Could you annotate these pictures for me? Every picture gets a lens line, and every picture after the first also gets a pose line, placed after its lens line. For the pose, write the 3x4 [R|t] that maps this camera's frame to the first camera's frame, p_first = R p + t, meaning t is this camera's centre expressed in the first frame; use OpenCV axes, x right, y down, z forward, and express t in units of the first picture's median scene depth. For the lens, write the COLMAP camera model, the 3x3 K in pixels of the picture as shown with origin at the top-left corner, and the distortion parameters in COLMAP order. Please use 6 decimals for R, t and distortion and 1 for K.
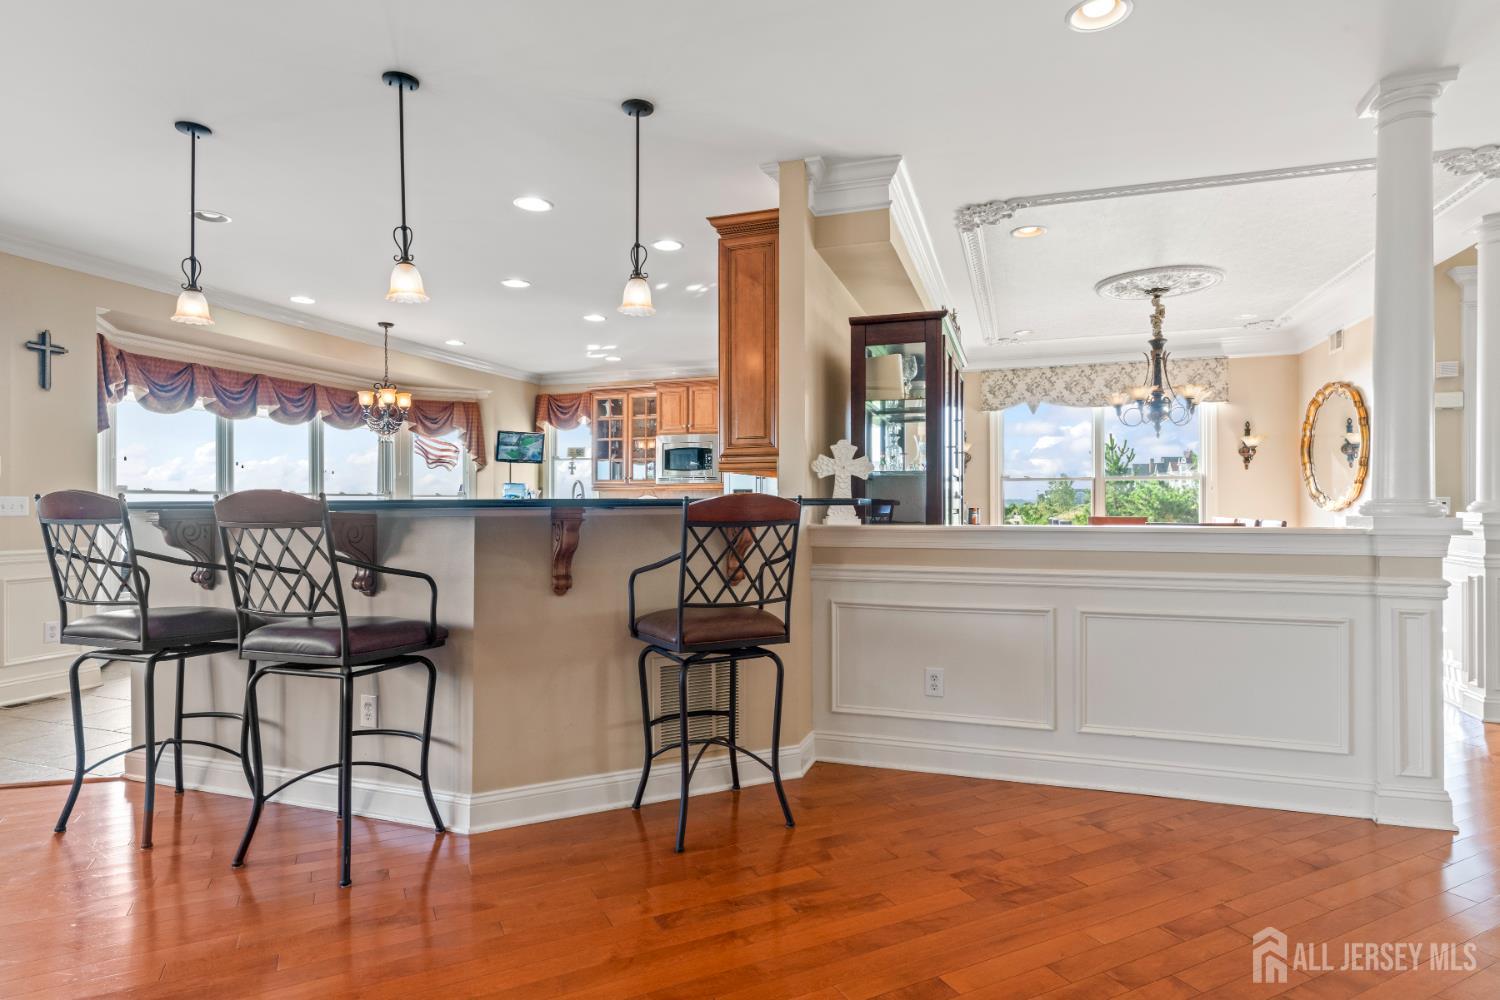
lens RADIAL K [[800.6, 0, 754.0], [0, 800.6, 492.6], [0, 0, 1]] dist [-0.000347, 0.002322]
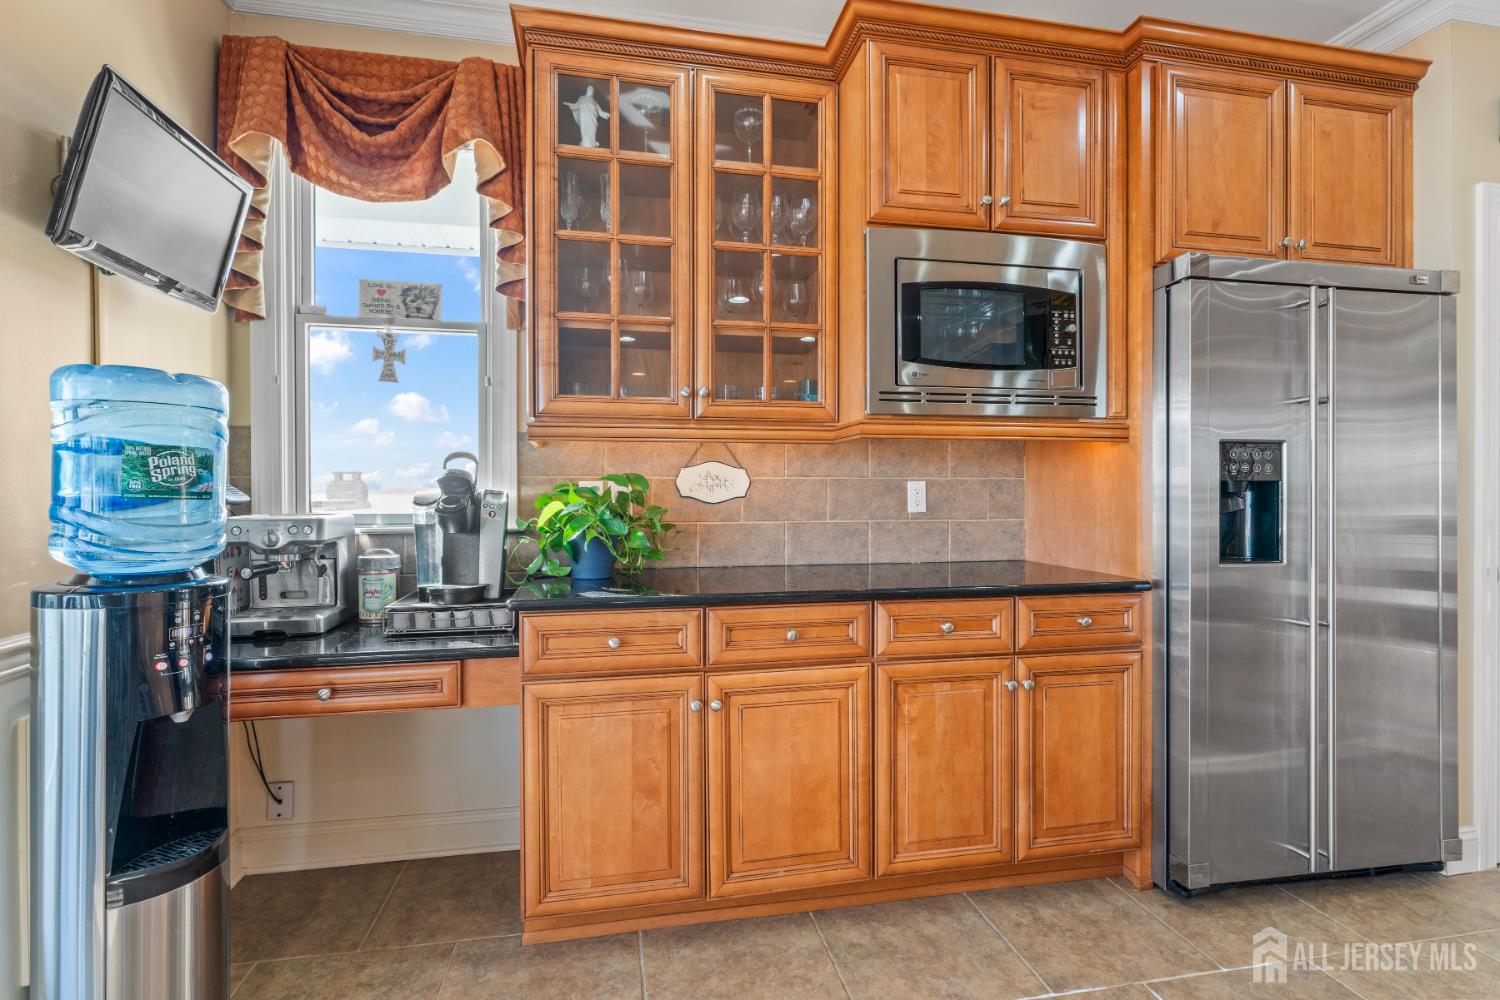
lens RADIAL K [[709.8, 0, 748.0], [0, 709.8, 493.0], [0, 0, 1]] dist [0.005567, 0.000096]
pose [[0.872099, 0.008241, 0.489260, -0.242682], [-0.009925, 0.999950, 0.000848, 0.013339], [-0.489229, -0.005595, 0.872138, 0.753243]]
